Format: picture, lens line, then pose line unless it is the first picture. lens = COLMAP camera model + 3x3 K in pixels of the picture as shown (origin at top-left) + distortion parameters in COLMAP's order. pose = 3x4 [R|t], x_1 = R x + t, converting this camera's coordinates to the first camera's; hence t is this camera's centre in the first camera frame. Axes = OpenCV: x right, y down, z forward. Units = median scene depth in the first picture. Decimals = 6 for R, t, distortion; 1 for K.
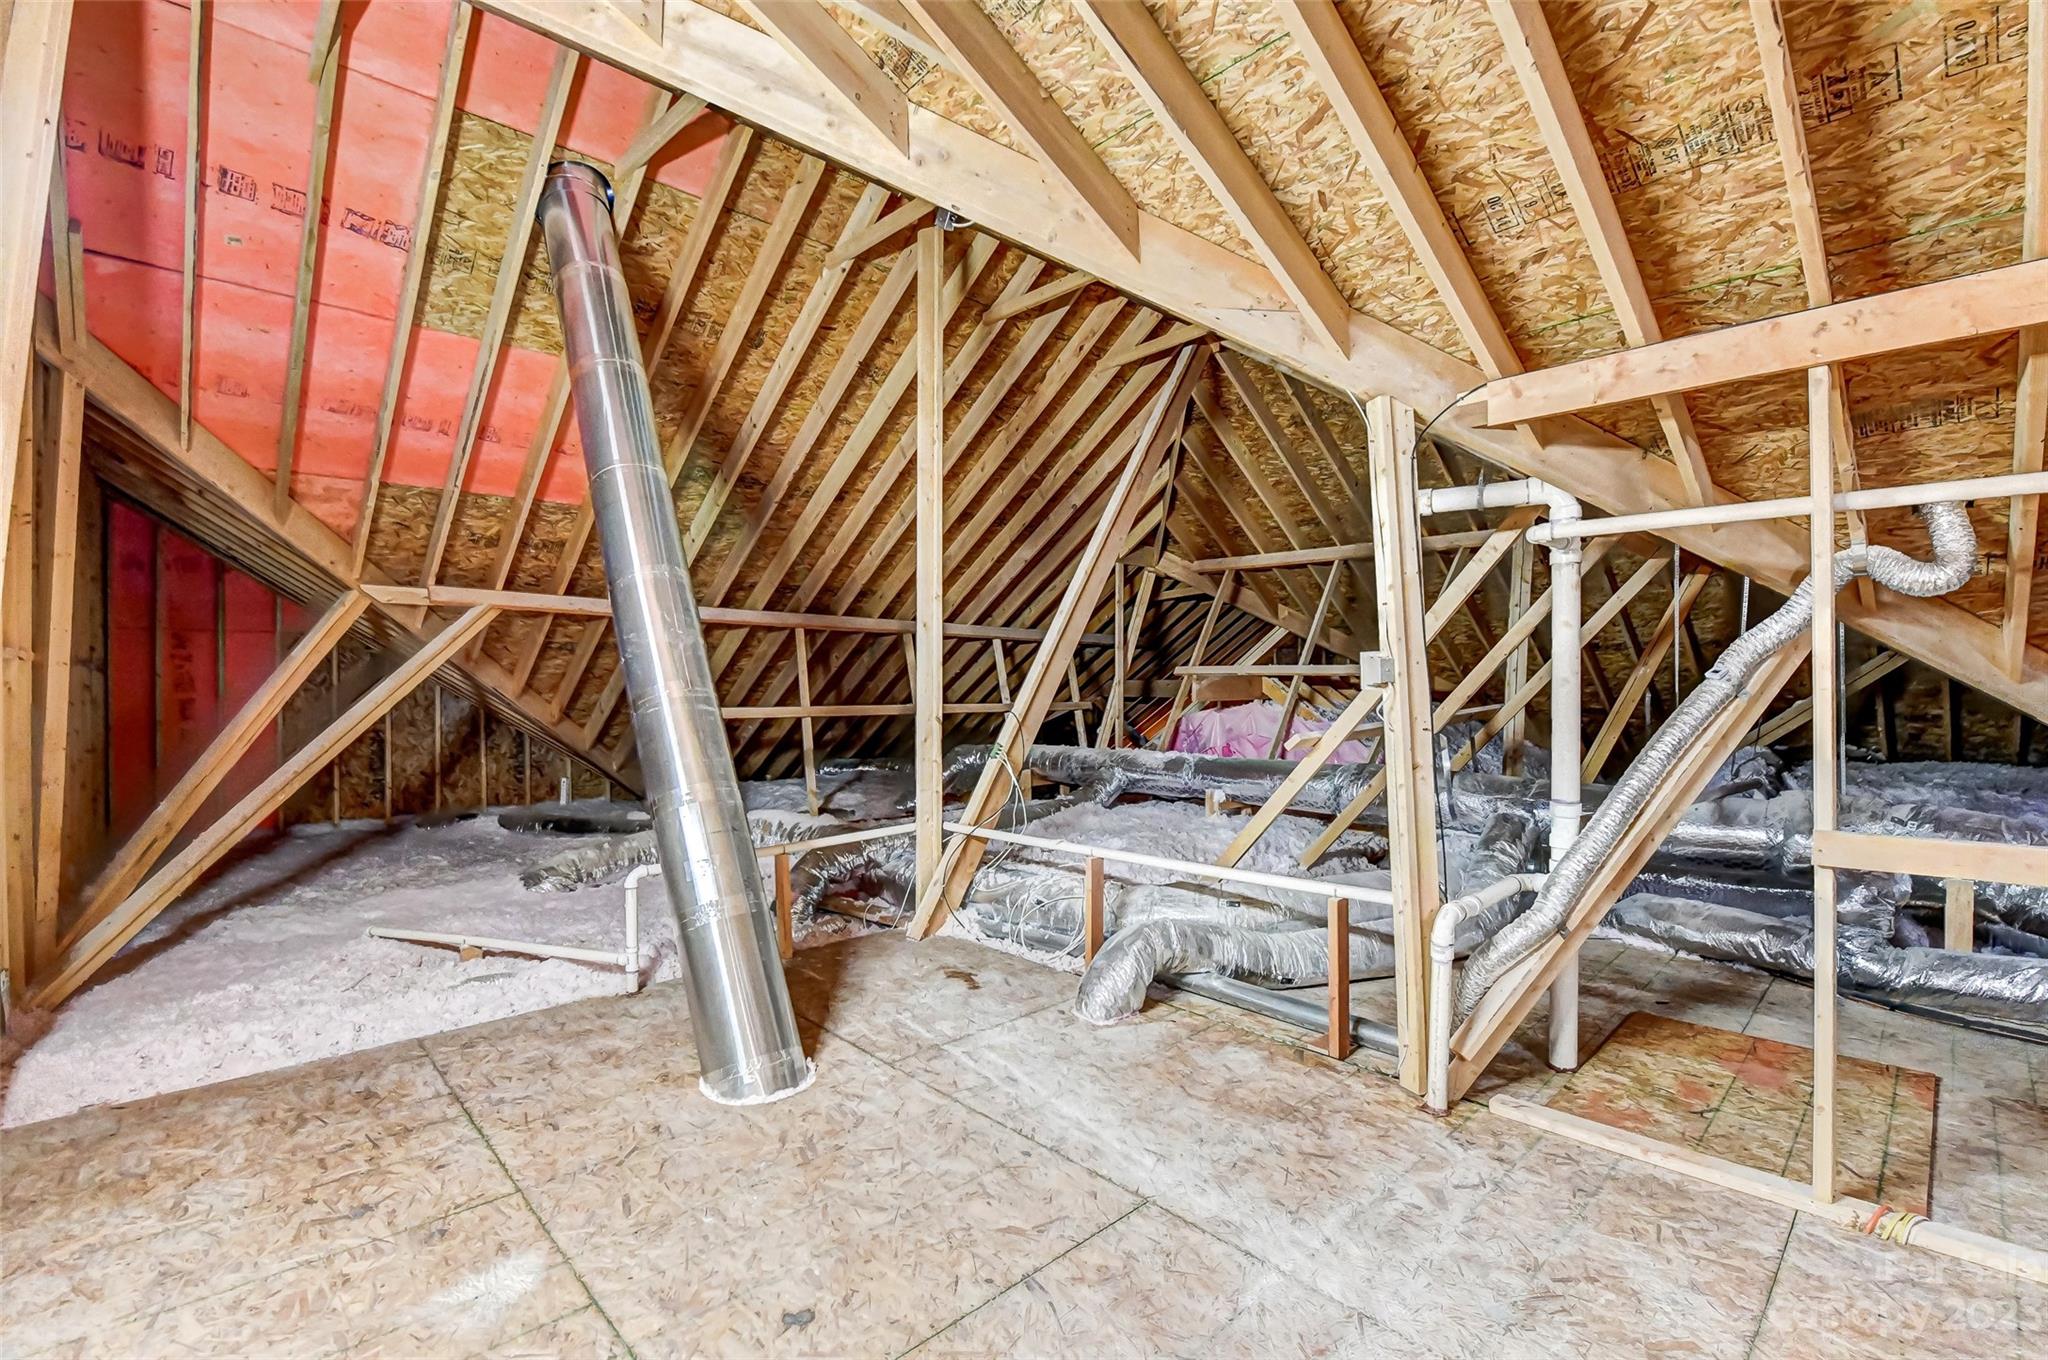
lens RADIAL K [[882.9, 0, 1024.0], [0, 882.9, 680.0], [0, 0, 1]] dist [0.000735, 0.000039]
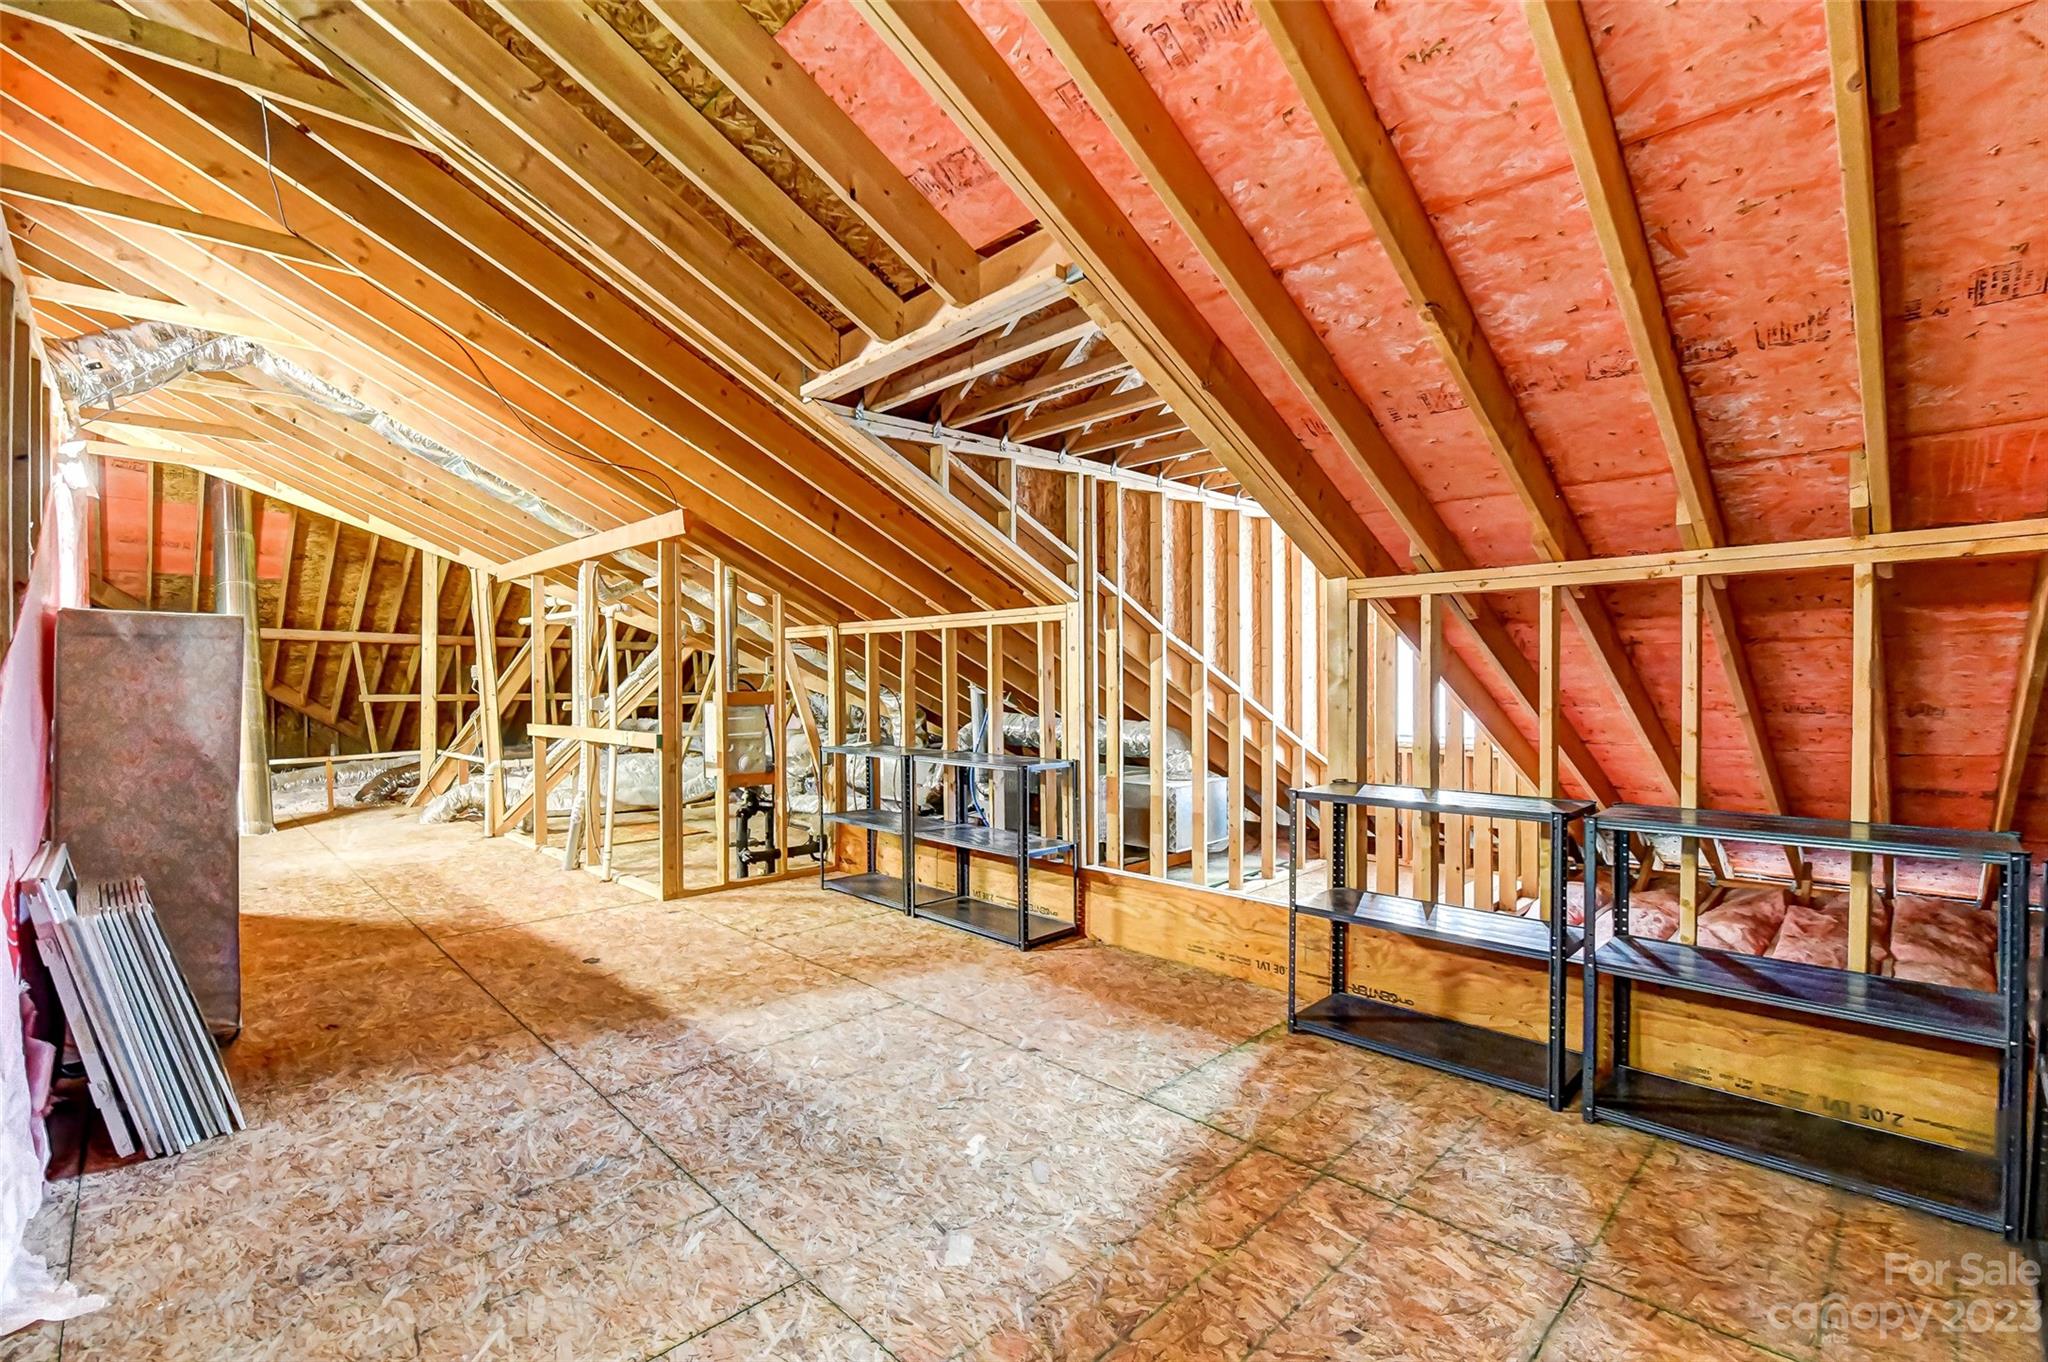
lens RADIAL K [[900.4, 0, 1016.7], [0, 900.4, 672.3], [0, 0, 1]] dist [-0.001145, -0.000344]
pose [[0.999992, -0.003487, -0.001993, 1.106069], [0.003471, 0.999962, -0.008040, 0.009862], [0.002021, 0.008033, 0.999966, -0.907478]]
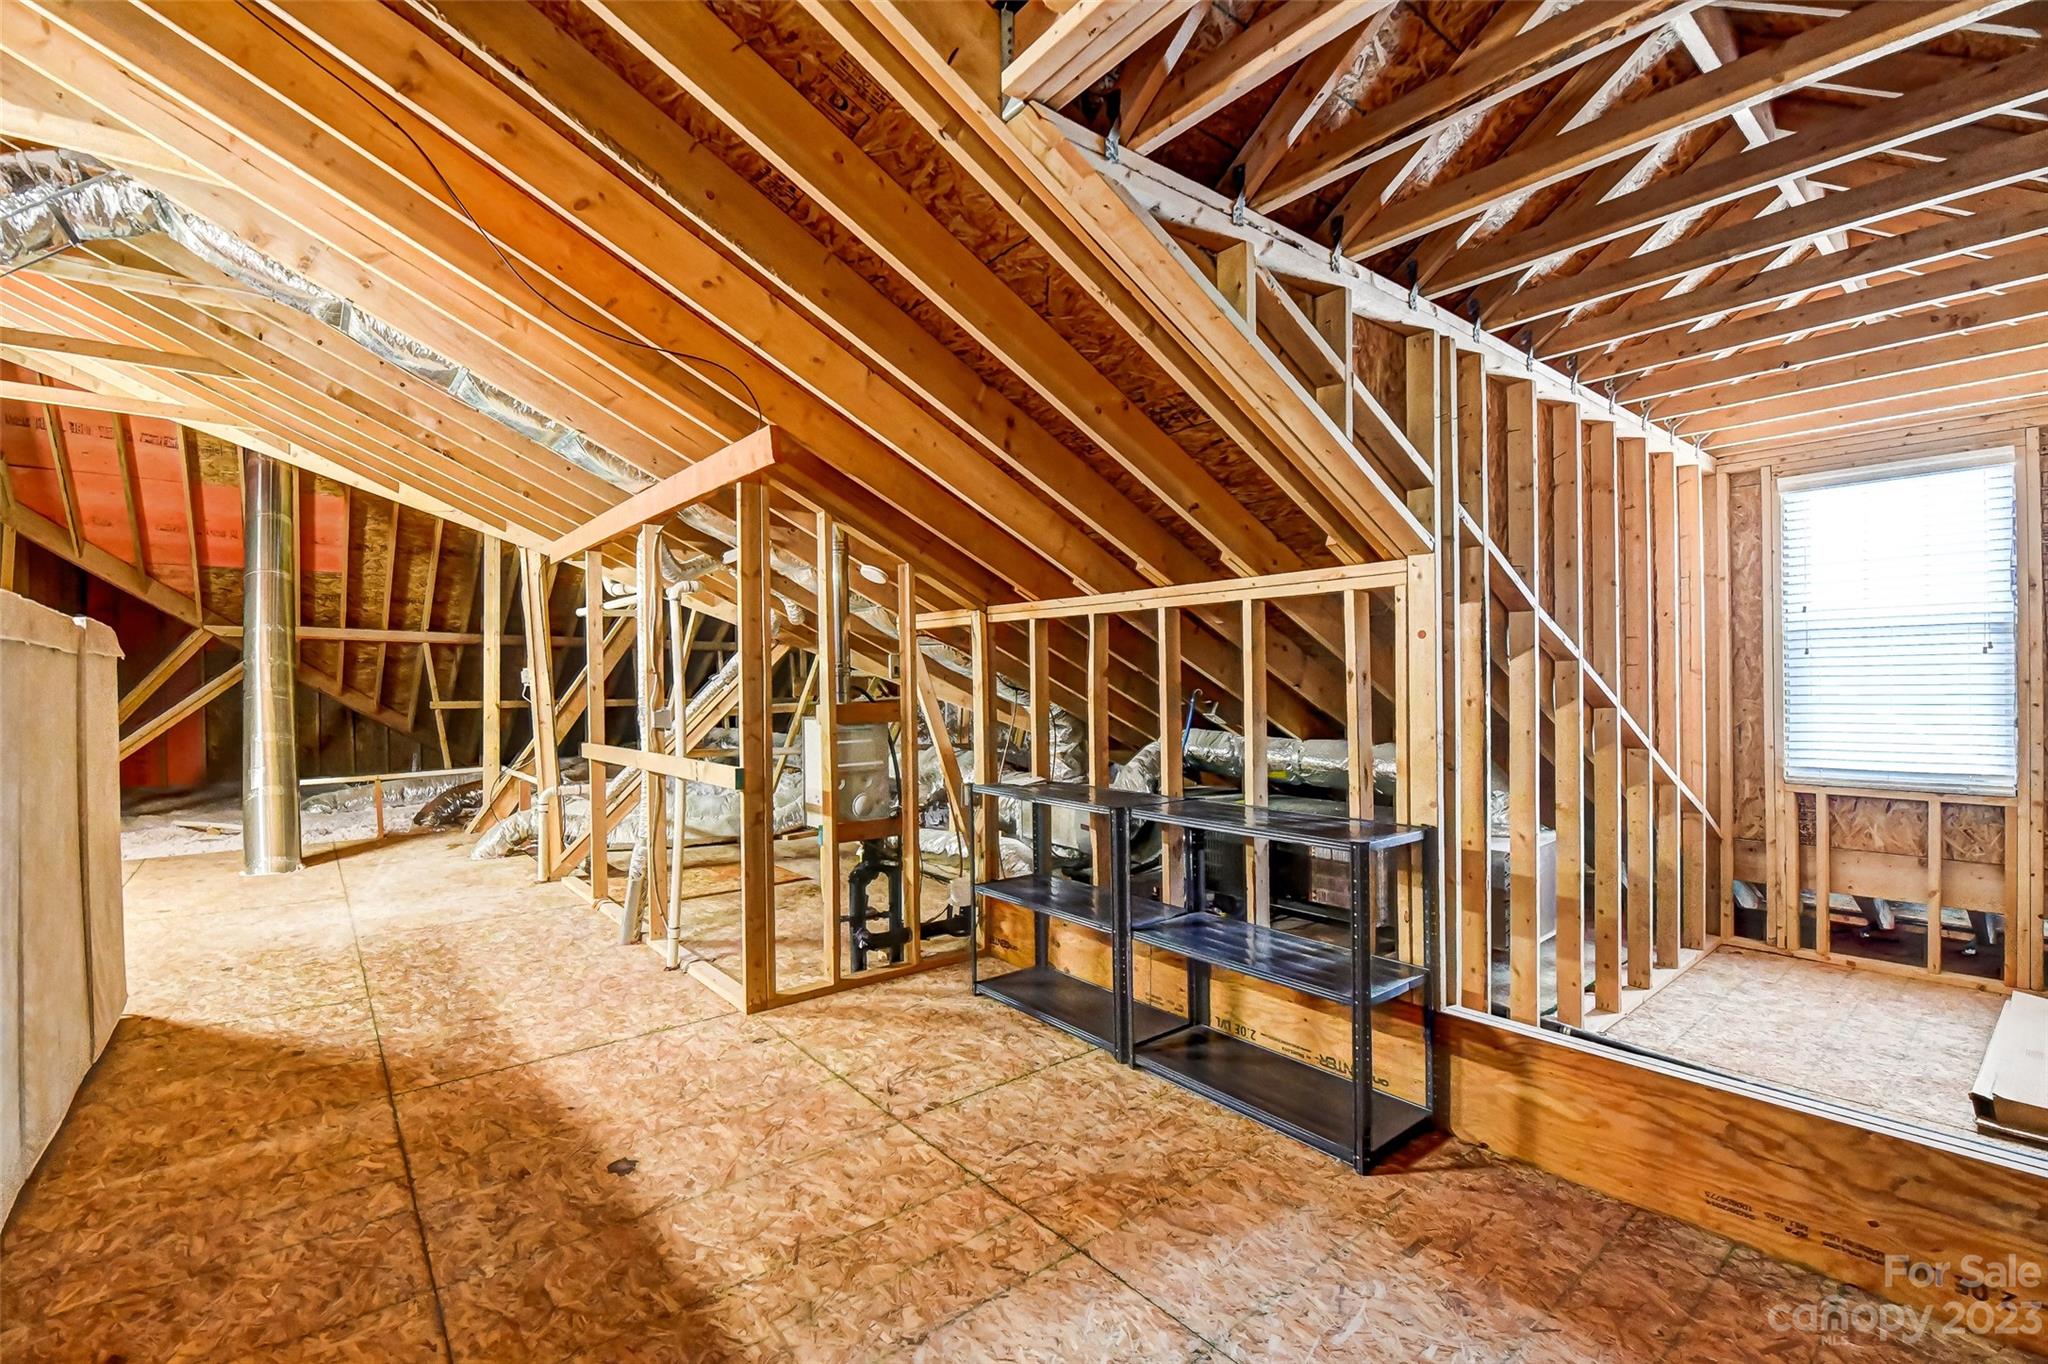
lens RADIAL K [[900.9, 0, 1024.0], [0, 900.9, 682.0], [0, 0, 1]] dist [0.000428, -0.000217]
pose [[0.995652, -0.005677, -0.092976, 0.983247], [0.005745, 0.999983, 0.000459, 0.005459], [0.092972, -0.000992, 0.995668, -0.563410]]
